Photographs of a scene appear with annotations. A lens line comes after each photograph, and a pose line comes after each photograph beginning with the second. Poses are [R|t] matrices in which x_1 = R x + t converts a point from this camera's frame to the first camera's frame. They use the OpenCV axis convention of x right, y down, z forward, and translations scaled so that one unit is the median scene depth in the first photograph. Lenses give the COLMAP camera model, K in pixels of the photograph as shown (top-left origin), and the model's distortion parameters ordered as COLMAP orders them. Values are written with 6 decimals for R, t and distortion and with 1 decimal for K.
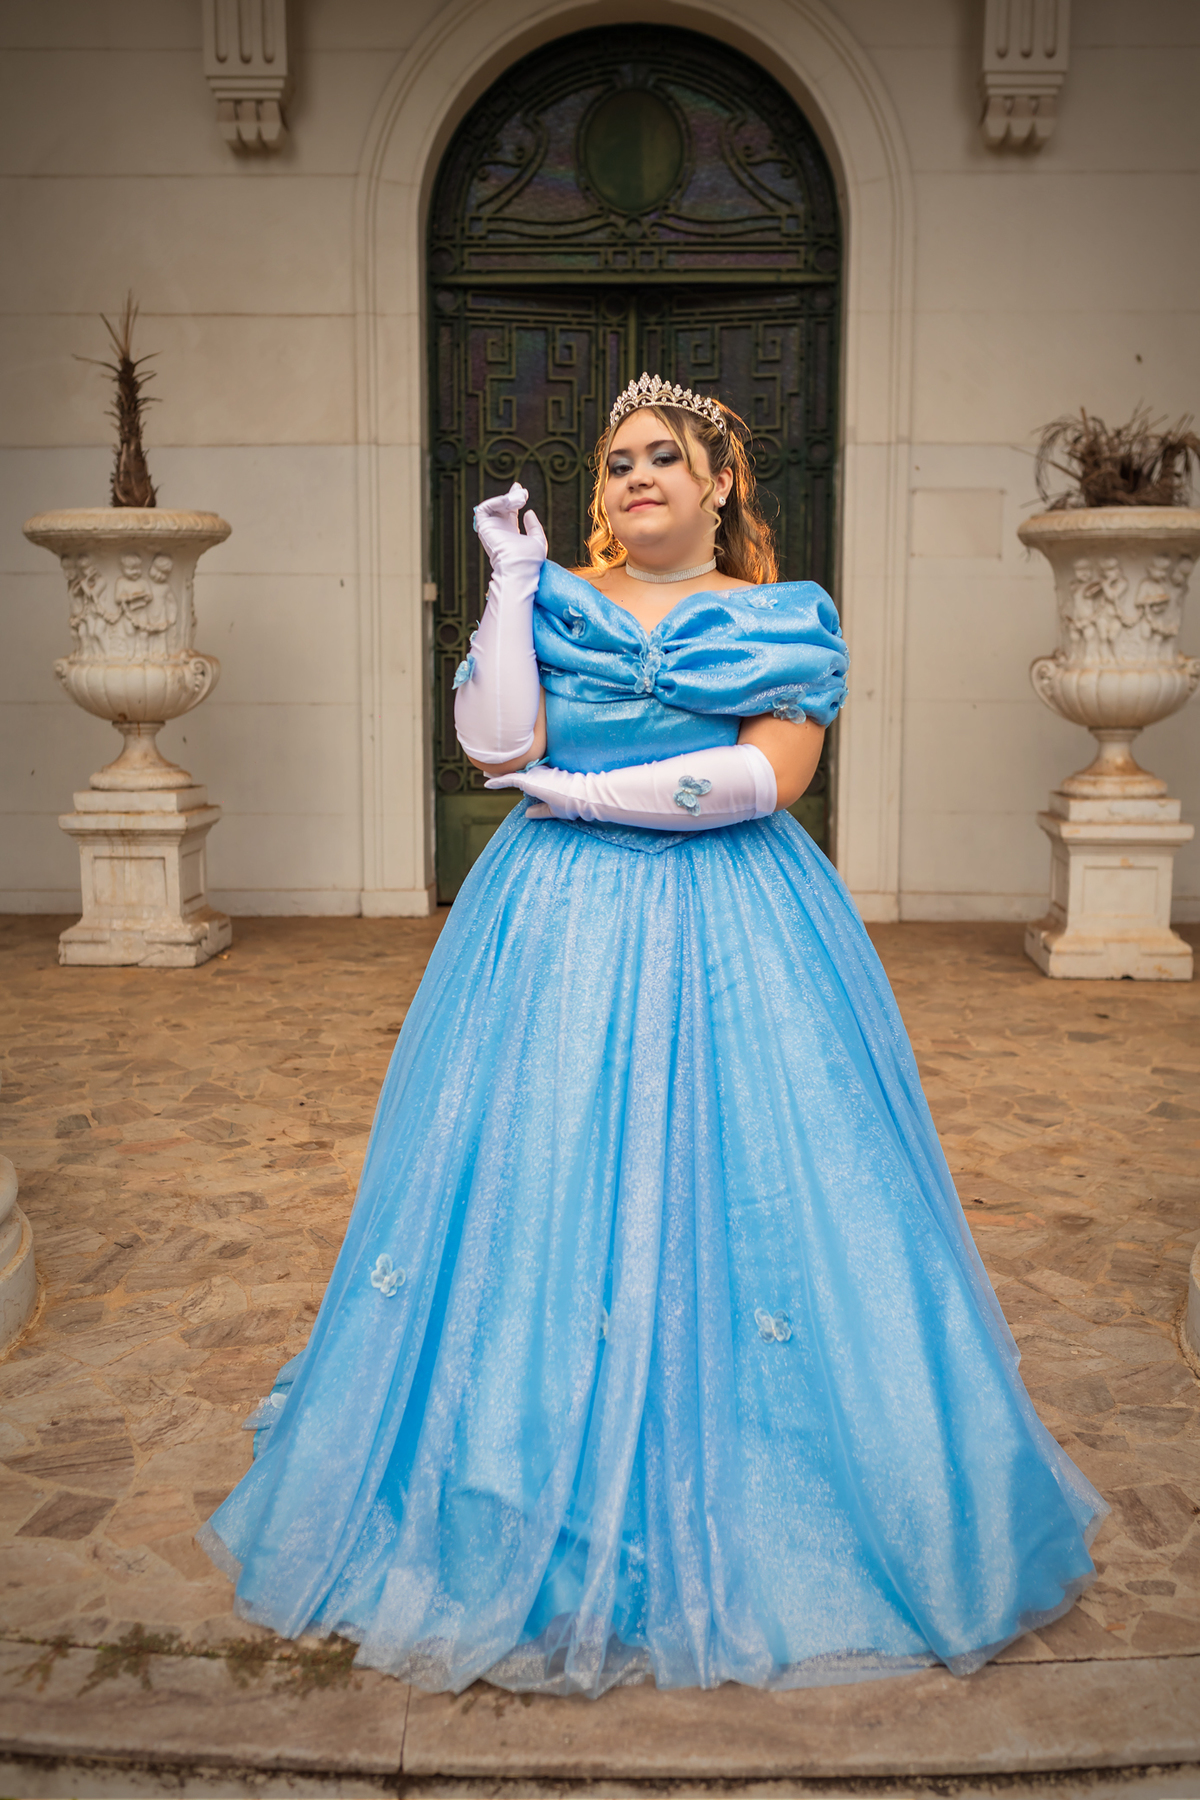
lens RADIAL K [[1699.3, 0, 613.1], [0, 1699.3, 903.8], [0, 0, 1]] dist [0.001479, 0.003228]
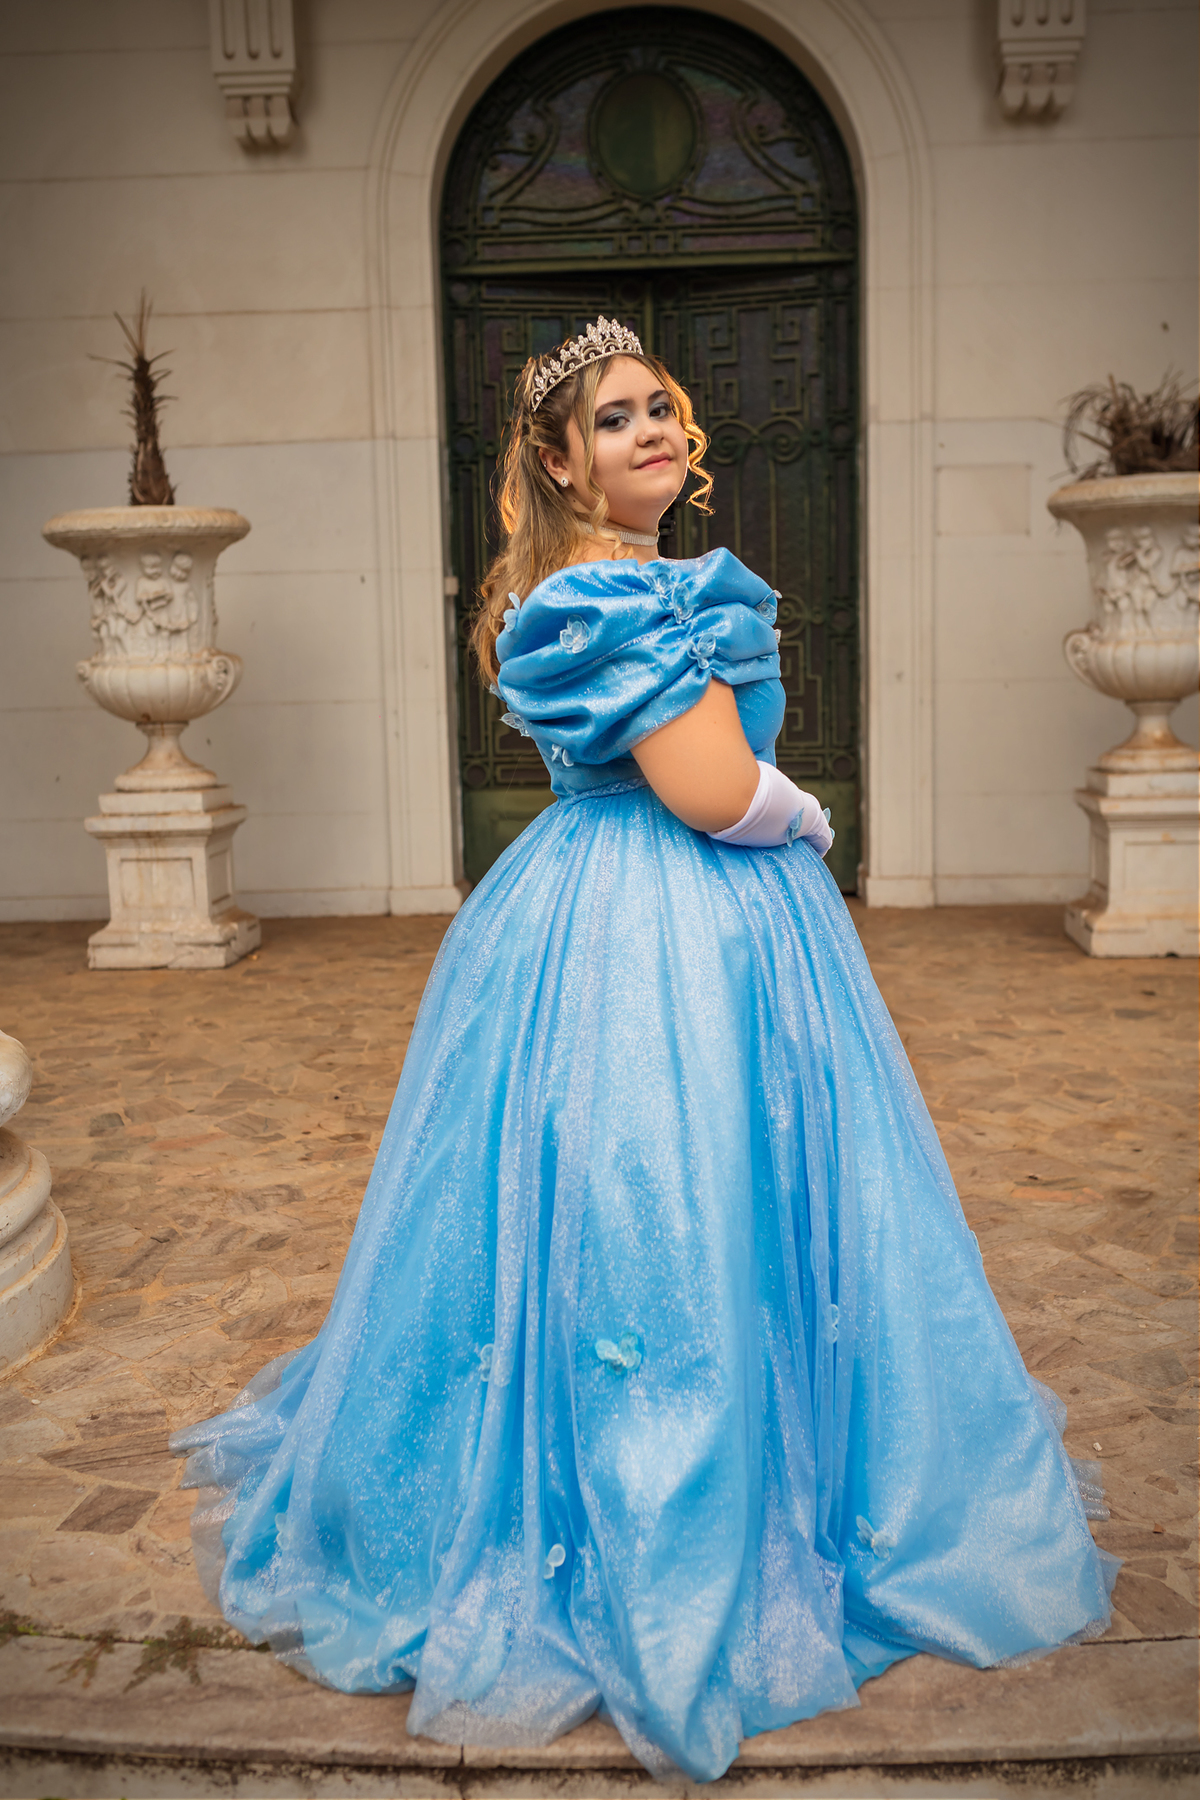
lens RADIAL K [[1700.9, 0, 602.4], [0, 1700.9, 903.4], [0, 0, 1]] dist [-0.000319, 0.003264]
pose [[0.999456, -0.025290, -0.021172, -0.003903], [0.025208, 0.999674, -0.004122, 0.009428], [0.021269, 0.003586, 0.999767, 0.012717]]
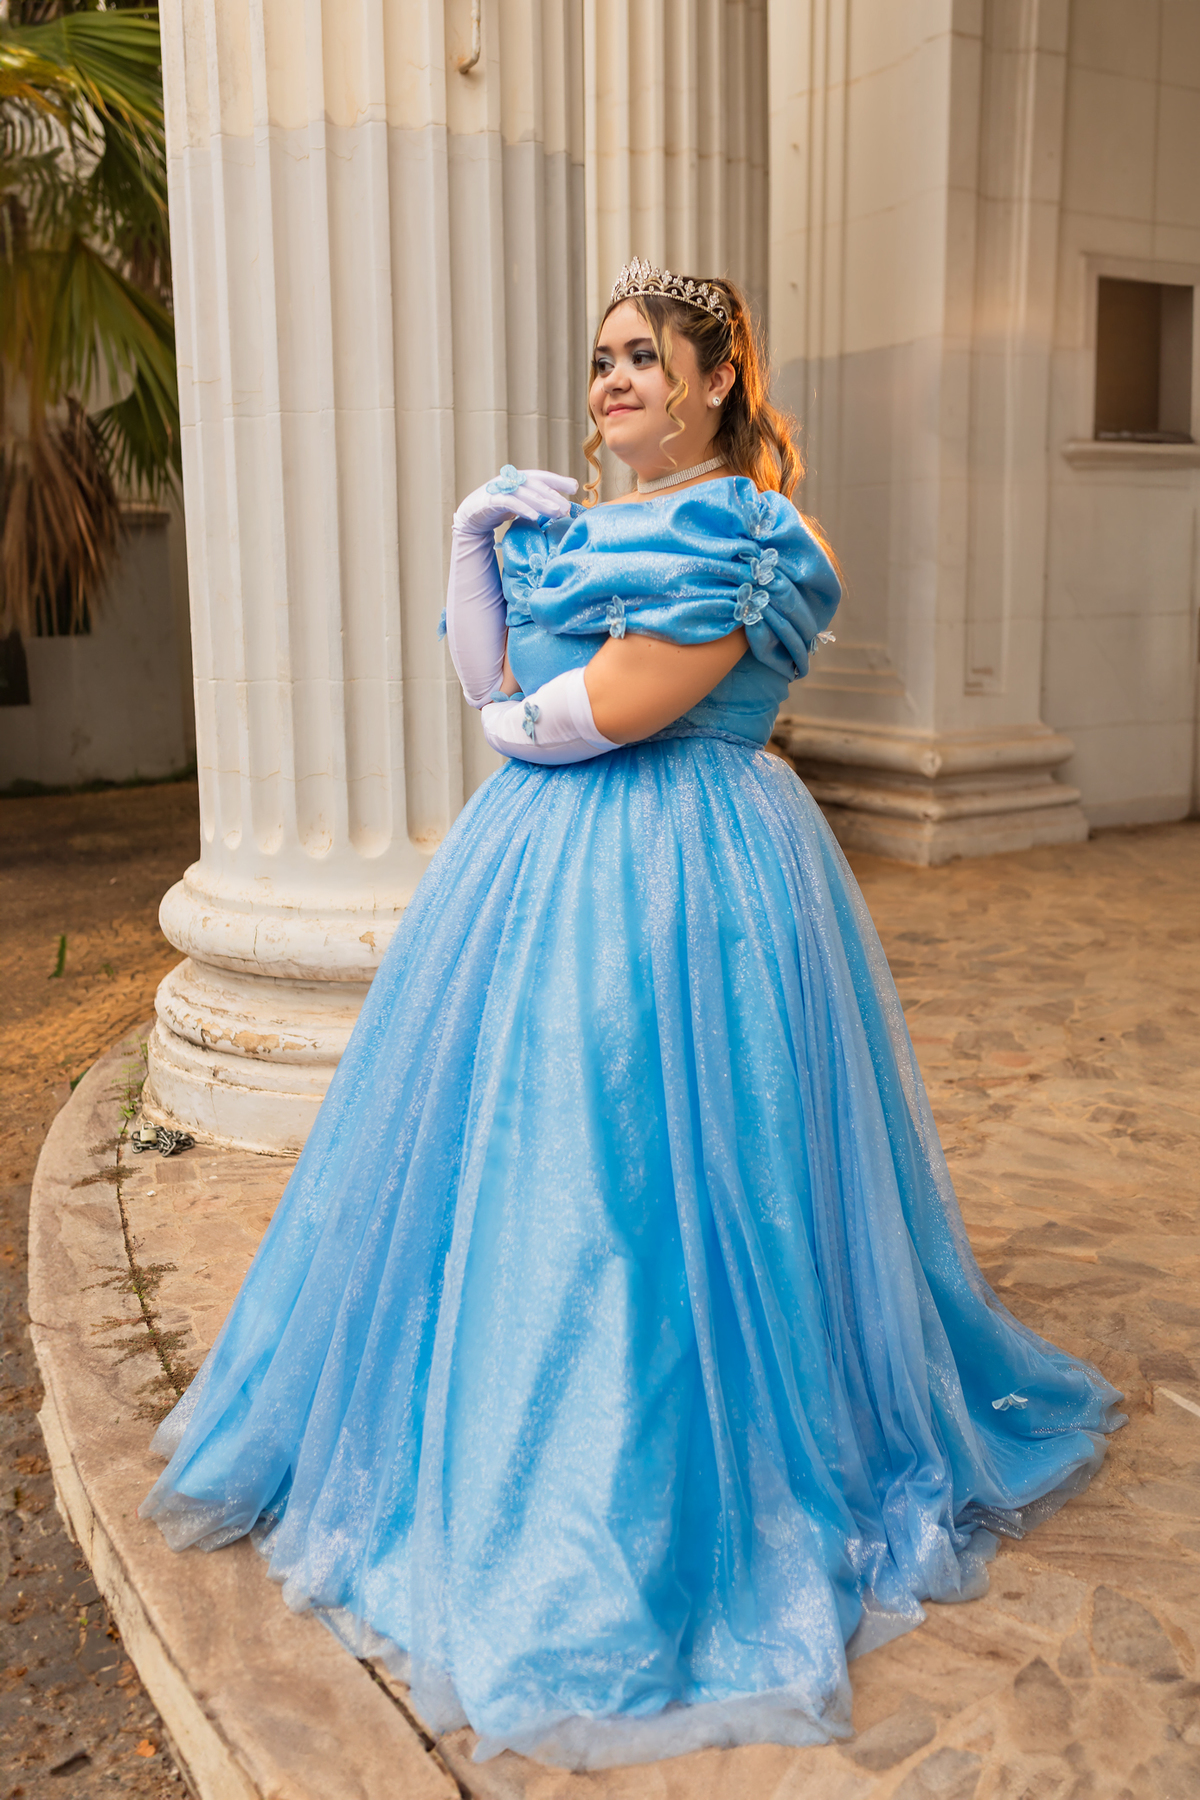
lens RADIAL K [[1604.5, 0, 600.3], [0, 1604.5, 861.7], [0, 0, 1]] dist [-0.001968, 0.004748]
pose [[0.530922, 0.135835, -0.836463, 0.286933], [-0.103805, 0.990061, 0.094890, -0.025663], [0.841039, 0.036450, 0.539746, 0.197992]]
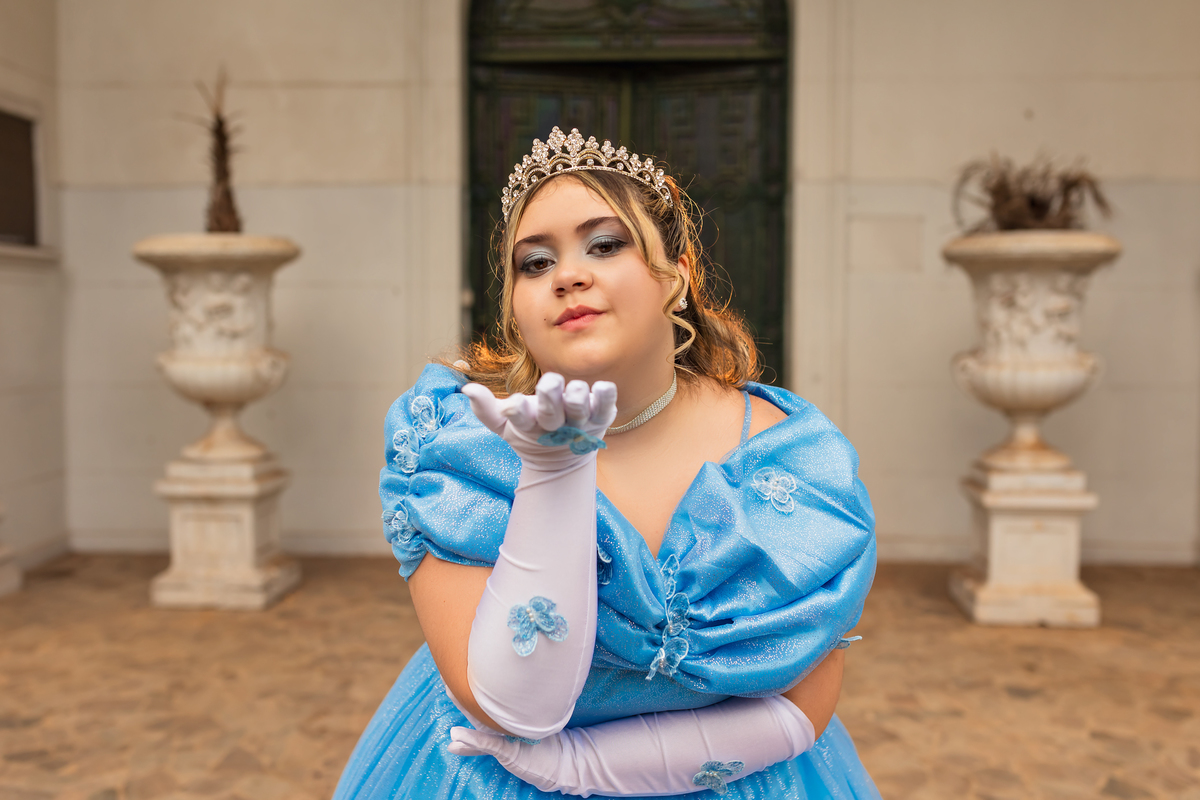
lens RADIAL K [[1172.5, 0, 593.2], [0, 1172.5, 402.7], [0, 0, 1]] dist [0.002664, -0.001340]
pose [[0.999758, 0.000763, -0.021976, 0.007242], [-0.002485, 0.996915, -0.078455, -0.044662], [0.021848, 0.078491, 0.996675, 0.164767]]
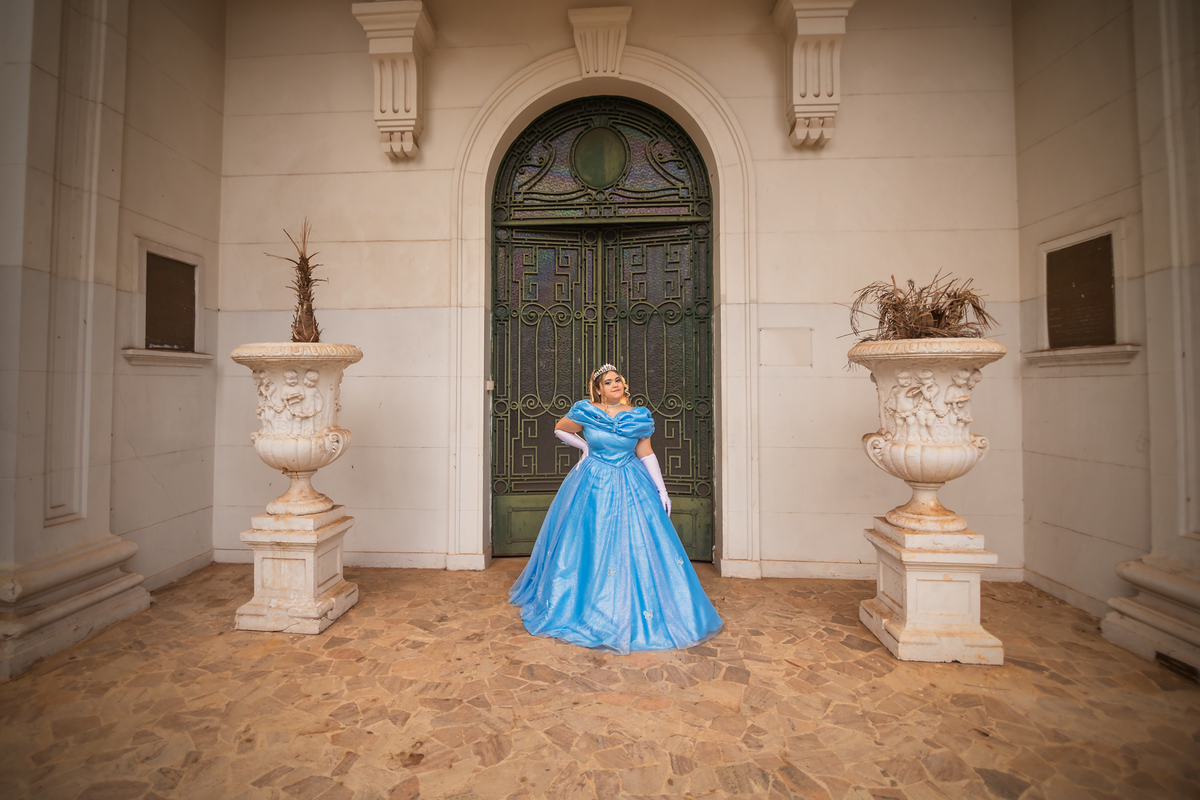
lens RADIAL K [[578.8, 0, 559.3], [0, 578.8, 371.6], [0, 0, 1]] dist [-0.012254, -0.001791]
pose [[0.998670, -0.003921, -0.051412, -0.001490], [-0.004925, 0.985289, -0.170825, -0.110507], [0.051325, 0.170851, 0.983959, 0.467171]]
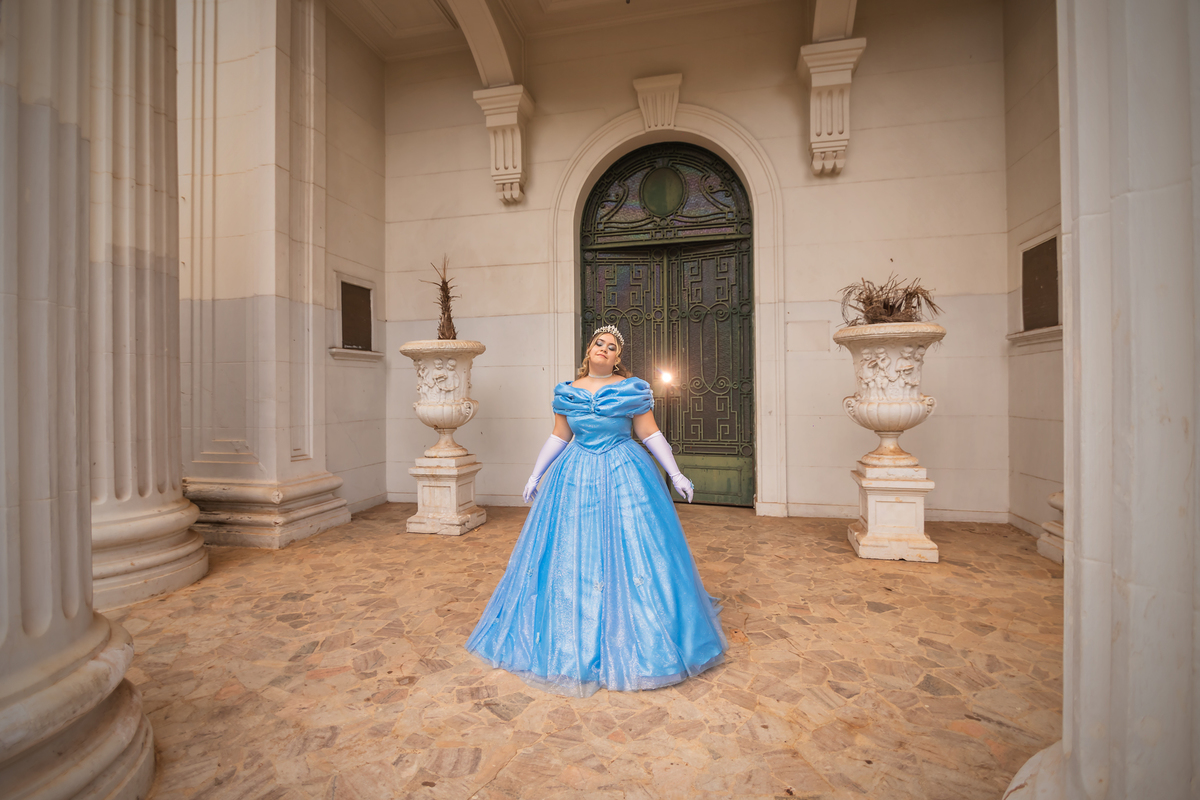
lens RADIAL K [[564.6, 0, 600.6], [0, 564.6, 393.9], [0, 0, 1]] dist [-0.010491, -0.001273]
pose [[0.980299, -0.013741, -0.197039, 0.093072], [-0.014138, 0.990137, -0.139387, -0.049192], [0.197011, 0.139427, 0.970436, 0.279656]]
